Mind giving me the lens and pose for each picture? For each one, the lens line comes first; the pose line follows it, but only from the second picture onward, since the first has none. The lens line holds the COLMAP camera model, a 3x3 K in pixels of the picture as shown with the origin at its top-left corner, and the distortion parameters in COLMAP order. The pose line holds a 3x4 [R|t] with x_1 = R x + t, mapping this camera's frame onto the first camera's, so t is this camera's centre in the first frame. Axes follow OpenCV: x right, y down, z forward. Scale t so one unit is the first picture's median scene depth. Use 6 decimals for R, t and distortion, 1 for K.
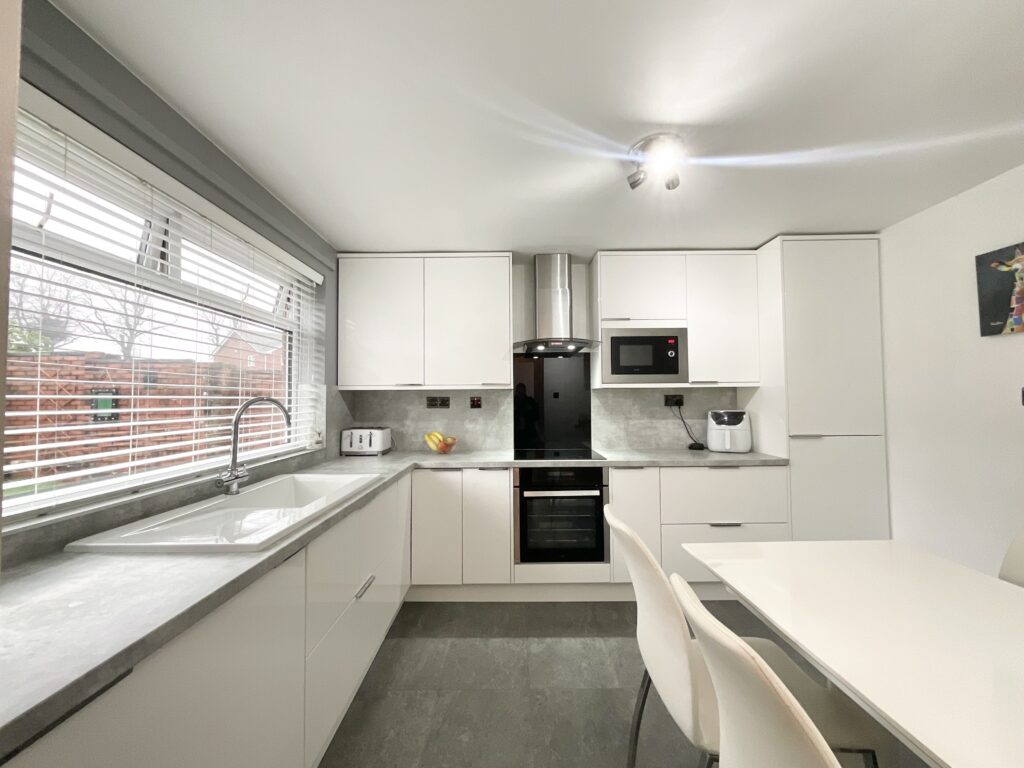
lens RADIAL K [[412.3, 0, 513.0], [0, 412.3, 385.4], [0, 0, 1]] dist [-0.001340, 0.000026]
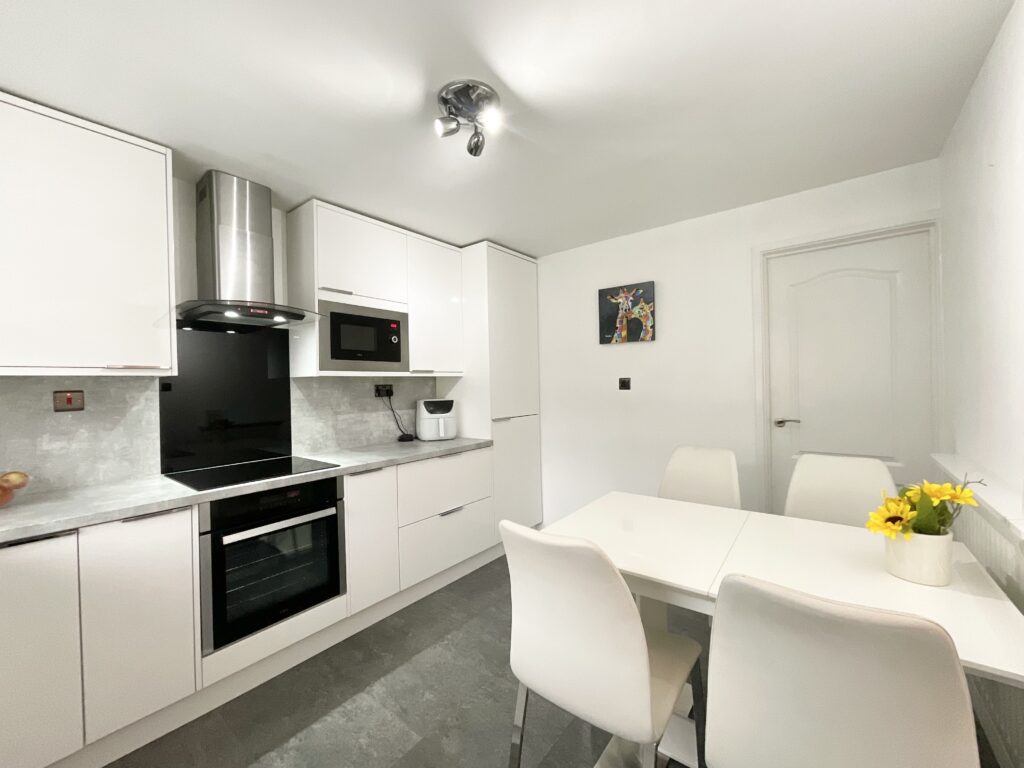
lens RADIAL K [[412.3, 0, 513.0], [0, 412.3, 385.4], [0, 0, 1]] dist [-0.001340, 0.000026]
pose [[0.616624, -0.007942, 0.787218, -0.172536], [-0.010314, 0.999782, 0.018165, 0.005830], [-0.787190, -0.019321, 0.616408, 0.229013]]
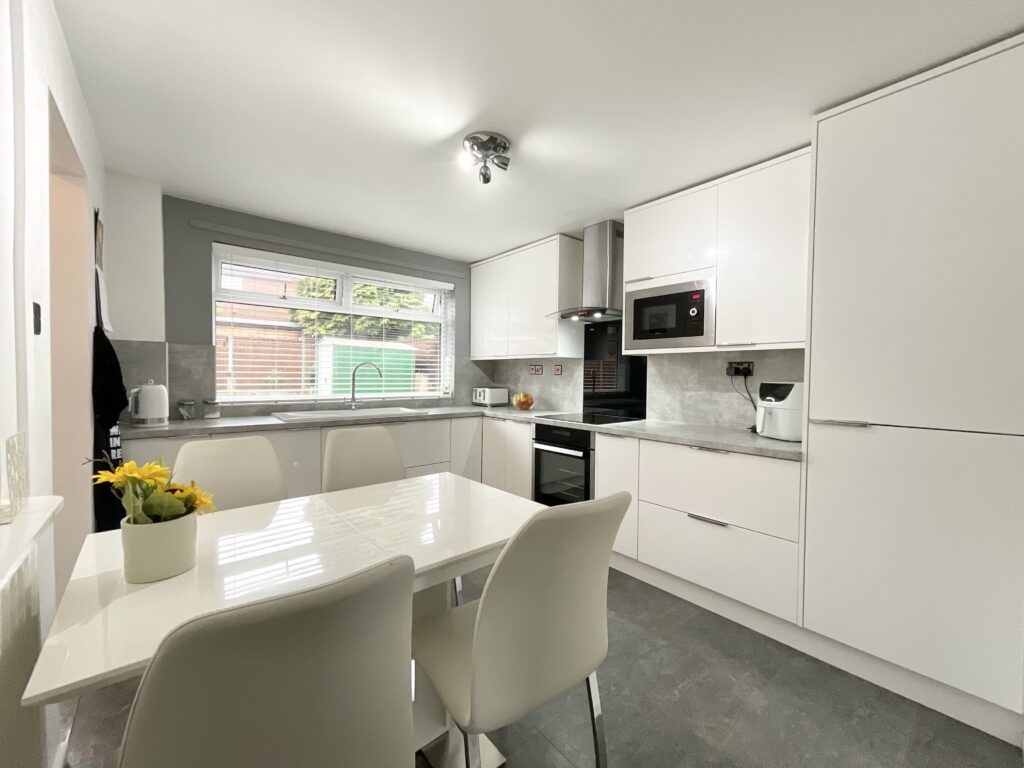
lens RADIAL K [[412.3, 0, 513.0], [0, 412.3, 385.4], [0, 0, 1]] dist [-0.001340, 0.000026]
pose [[0.640236, 0.035304, -0.767367, 0.792979], [0.010664, 0.998439, 0.054833, 0.022549], [0.768104, -0.043289, 0.638860, 0.178042]]
